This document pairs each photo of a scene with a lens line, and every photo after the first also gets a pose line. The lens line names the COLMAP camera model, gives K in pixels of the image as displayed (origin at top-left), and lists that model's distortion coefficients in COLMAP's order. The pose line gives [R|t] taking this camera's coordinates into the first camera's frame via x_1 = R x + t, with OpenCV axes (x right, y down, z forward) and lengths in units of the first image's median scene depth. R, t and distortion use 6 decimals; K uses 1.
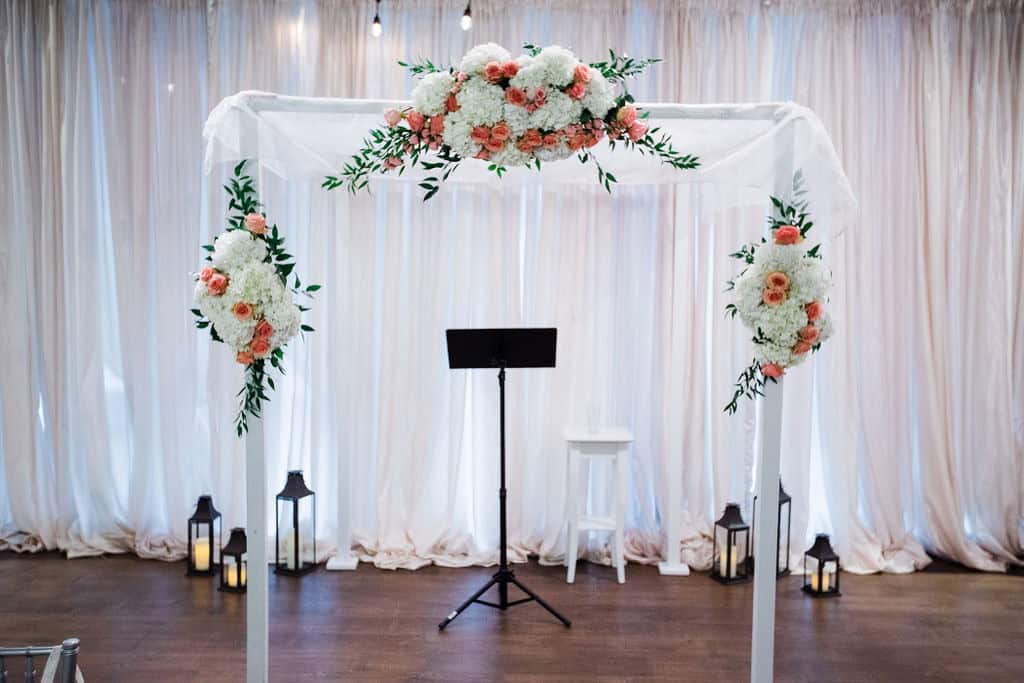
lens RADIAL K [[944.0, 0, 514.5], [0, 944.0, 342.8], [0, 0, 1]] dist [0.023673, 0.000000]
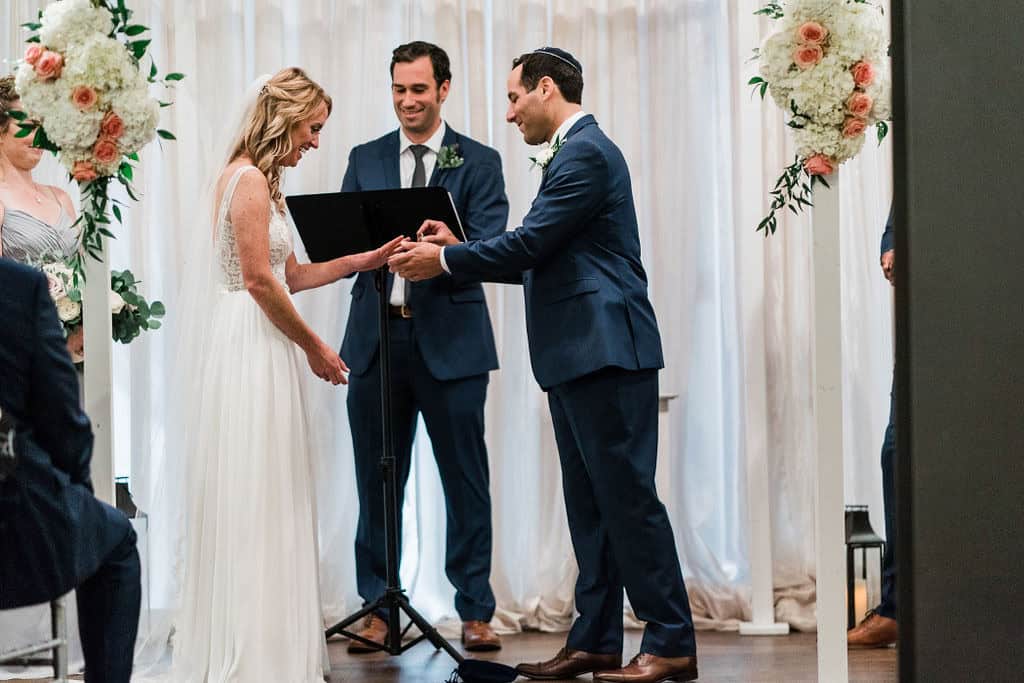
lens RADIAL K [[2515.2, 0, 510.9], [0, 2515.2, 341.7], [0, 0, 1]] dist [0.005666, 0.000000]
pose [[0.999295, -0.036065, -0.010476, 0.057525], [0.034559, 0.992240, -0.119442, 0.395311], [0.014702, 0.118996, 0.992786, -0.908298]]
